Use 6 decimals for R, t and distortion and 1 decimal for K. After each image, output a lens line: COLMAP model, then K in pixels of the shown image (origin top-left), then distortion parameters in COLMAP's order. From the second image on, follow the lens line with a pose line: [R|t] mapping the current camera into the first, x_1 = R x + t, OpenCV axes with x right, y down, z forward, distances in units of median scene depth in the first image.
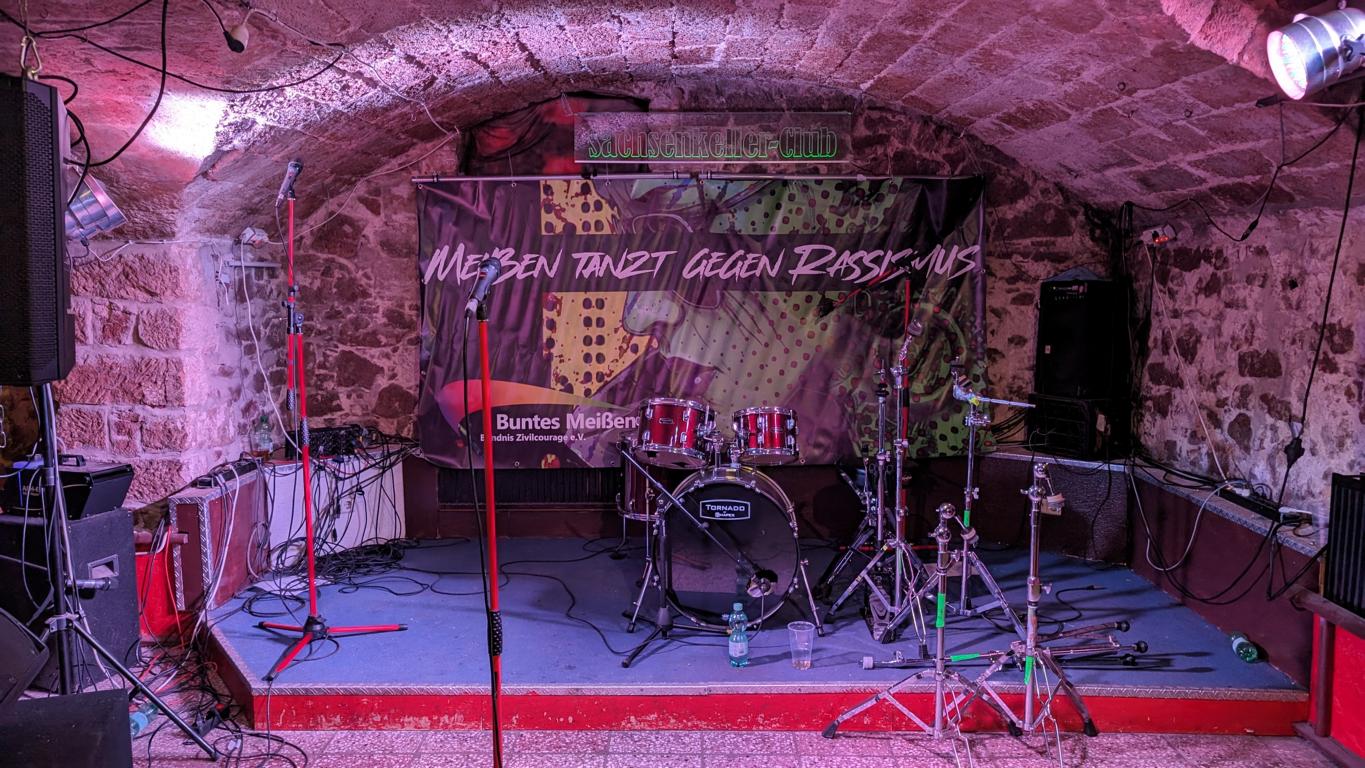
lens RADIAL K [[992.1, 0, 676.9], [0, 992.1, 392.0], [0, 0, 1]] dist [0.046147, -0.044421]
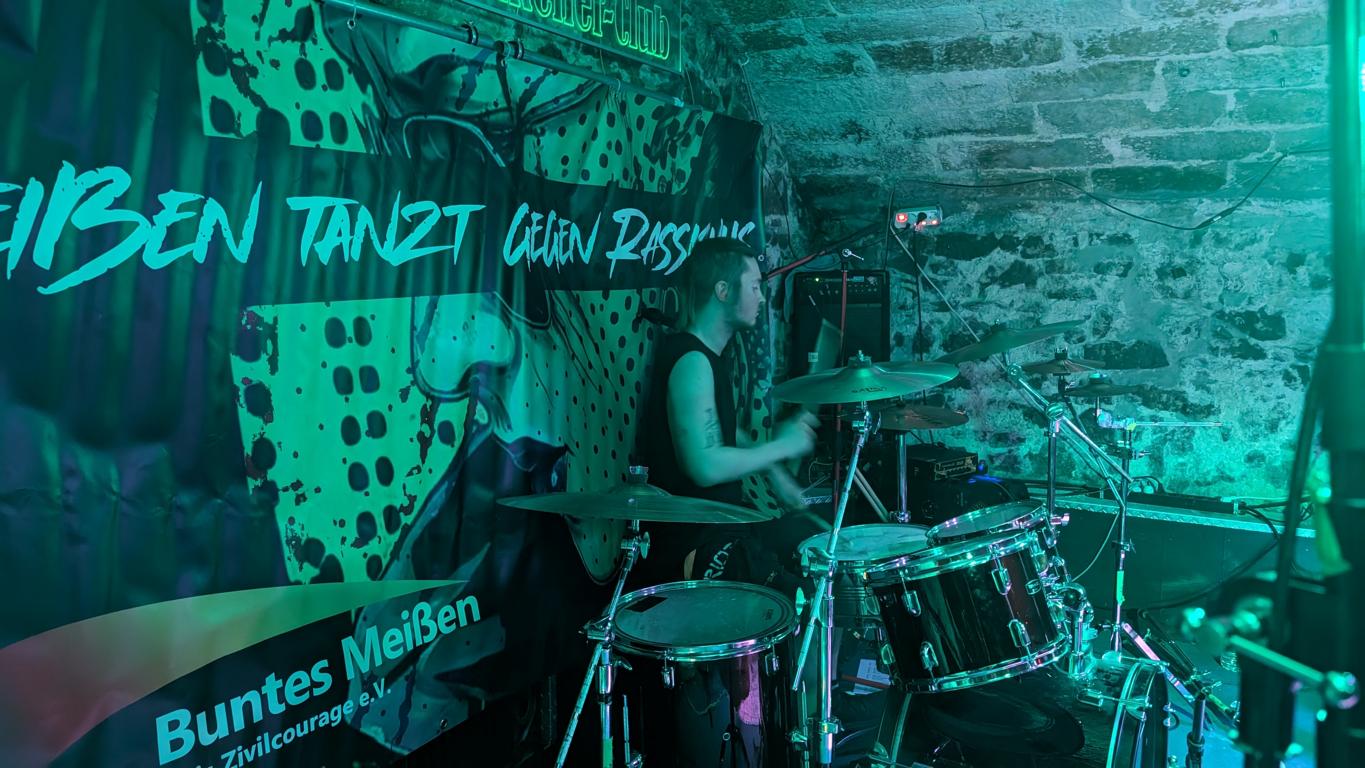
lens RADIAL K [[984.0, 0, 679.6], [0, 984.0, 368.3], [0, 0, 1]] dist [0.009559, -0.002717]
pose [[0.476490, -0.090322, 0.874528, -0.356746], [0.099993, 0.993822, 0.048161, -0.081290], [-0.873475, 0.064499, 0.482578, 0.711351]]
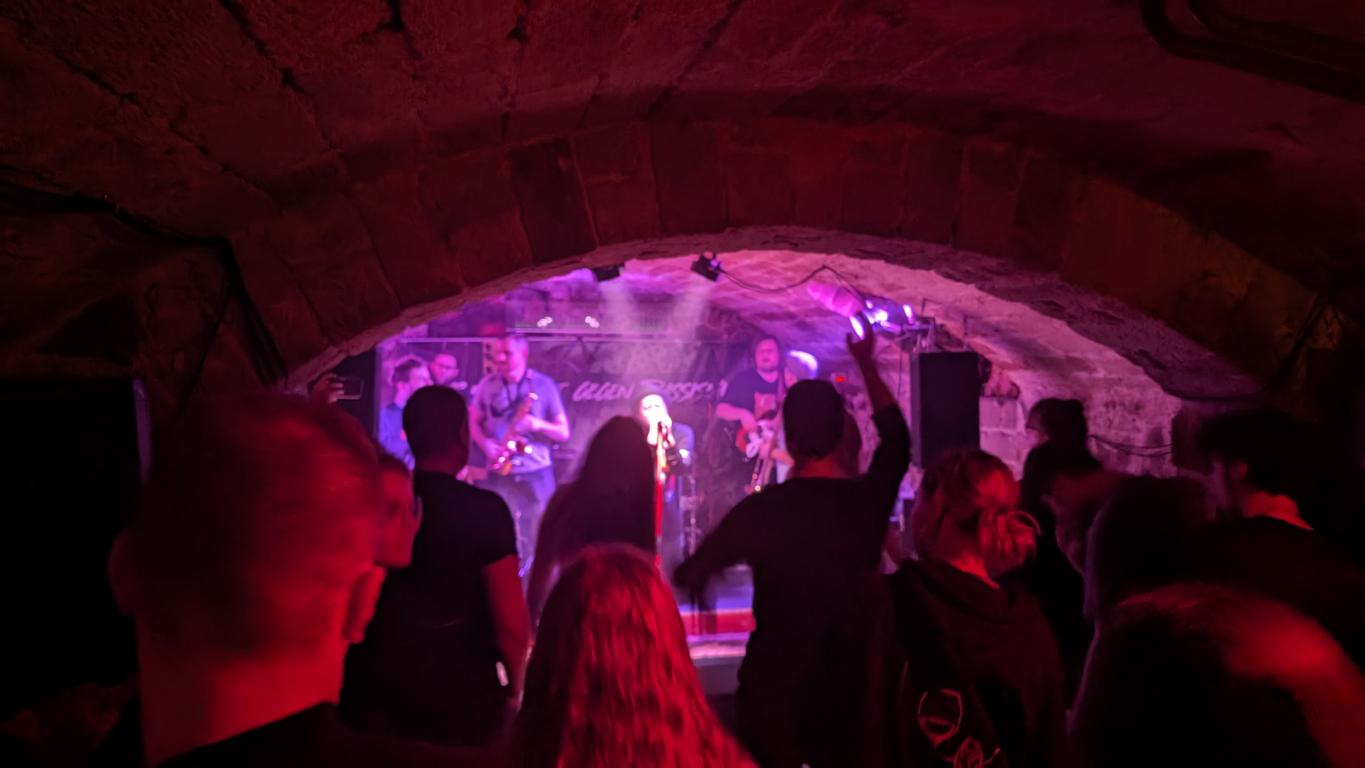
lens RADIAL K [[993.5, 0, 681.5], [0, 993.5, 380.1], [0, 0, 1]] dist [0.022850, -0.089246]
pose [[0.982041, -0.004269, 0.188621, -0.129101], [0.025279, 0.993707, -0.109124, 0.036926], [-0.186968, 0.111932, 0.975968, -0.648998]]
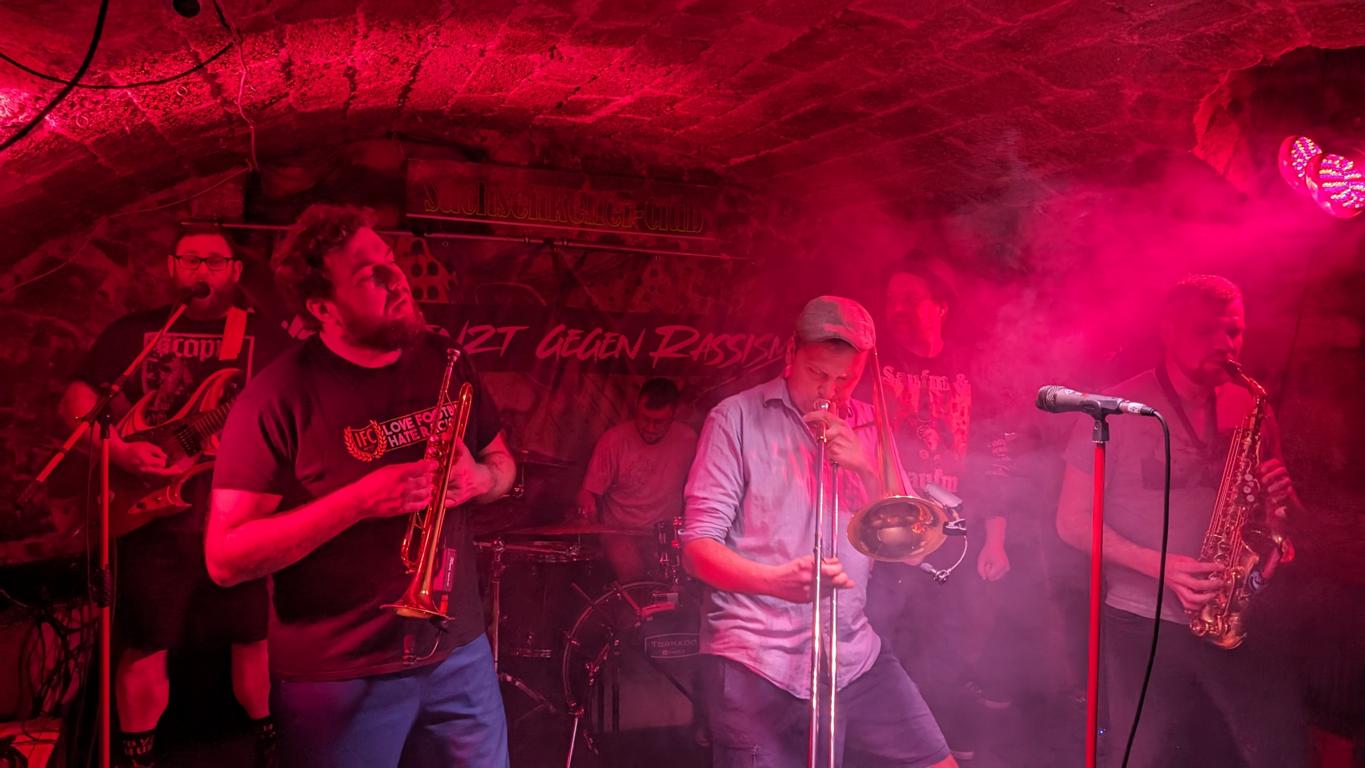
lens RADIAL K [[994.2, 0, 701.7], [0, 994.2, 396.2], [0, 0, 1]] dist [0.042746, -0.042117]
pose [[0.925766, 0.007502, 0.378024, -0.186130], [0.016449, 0.998058, -0.060088, -0.028245], [-0.377740, 0.061846, 0.923844, 0.152294]]
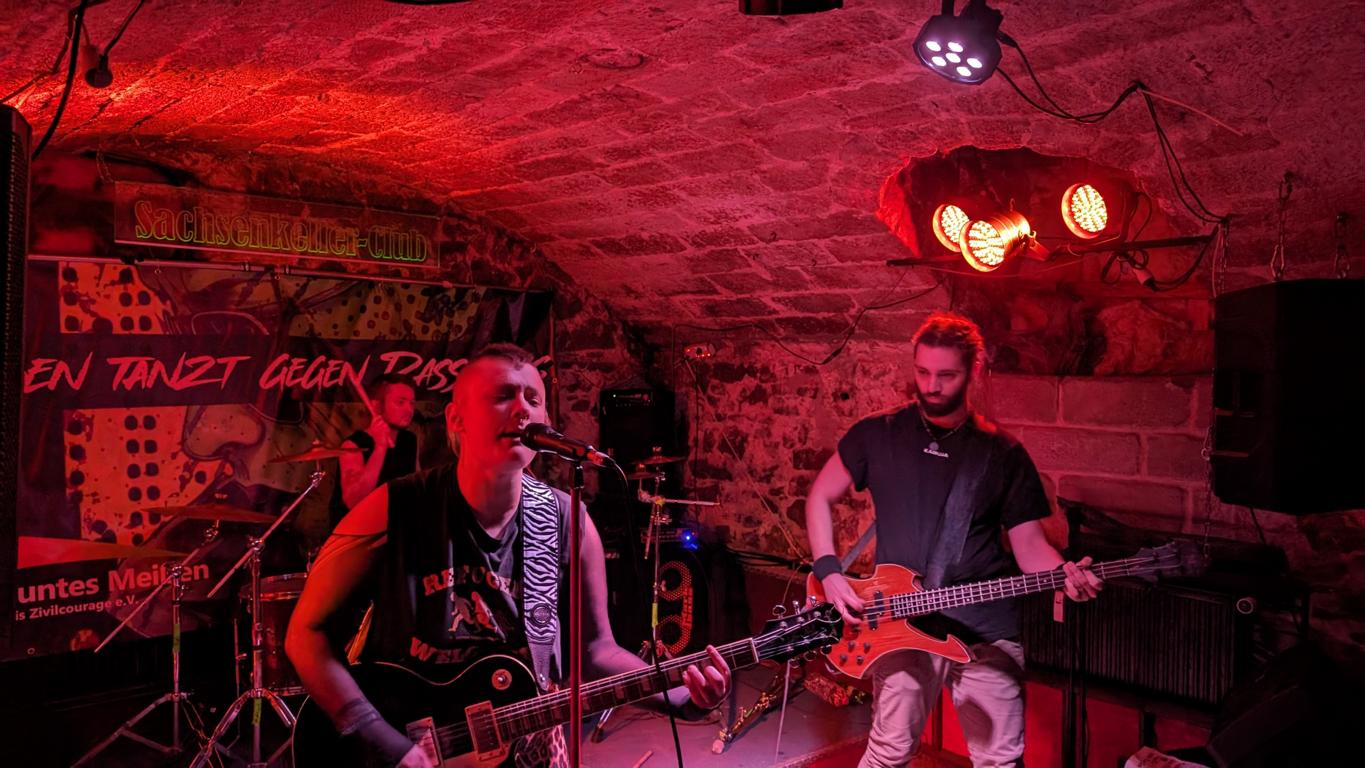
lens RADIAL K [[988.0, 0, 666.0], [0, 988.0, 385.1], [0, 0, 1]] dist [0.023102, -0.029053]
pose [[0.750392, -0.007599, 0.660949, -0.288759], [0.067122, 0.995641, -0.064759, -0.041004], [-0.657576, 0.092959, 0.747631, 0.150078]]
